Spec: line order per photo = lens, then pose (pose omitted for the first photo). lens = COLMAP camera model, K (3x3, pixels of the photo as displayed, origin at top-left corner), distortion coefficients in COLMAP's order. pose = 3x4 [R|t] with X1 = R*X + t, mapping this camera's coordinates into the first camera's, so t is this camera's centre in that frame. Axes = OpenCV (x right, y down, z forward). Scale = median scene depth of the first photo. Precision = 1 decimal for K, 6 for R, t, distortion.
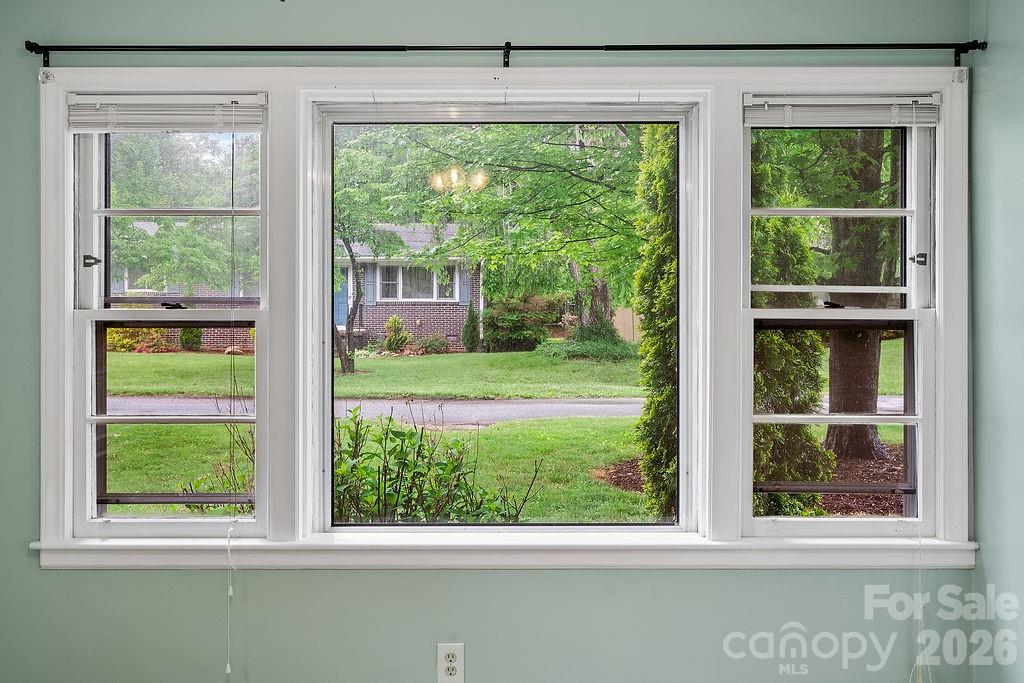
lens RADIAL K [[989.5, 0, 515.2], [0, 989.5, 336.0], [0, 0, 1]] dist [0.005648, 0.000000]
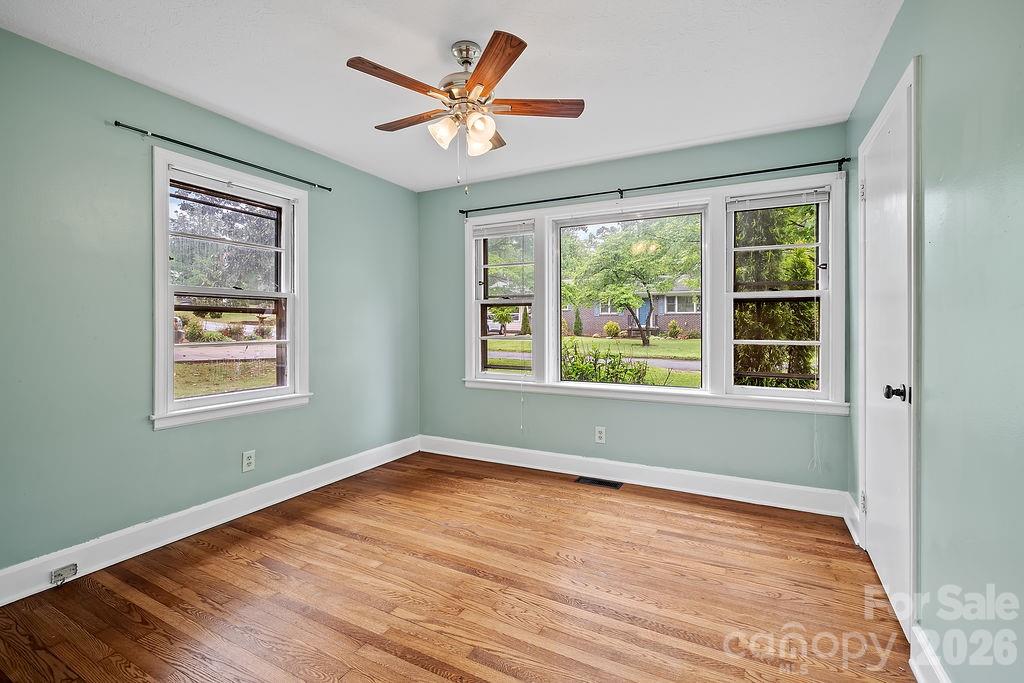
lens RADIAL K [[464.9, 0, 512.0], [0, 464.9, 342.1], [0, 0, 1]] dist [-0.003756, 0.001231]
pose [[0.888184, 0.017219, -0.459165, 0.282622], [-0.007712, 0.999715, 0.022572, 0.065643], [0.459423, -0.016507, 0.888064, -0.172606]]
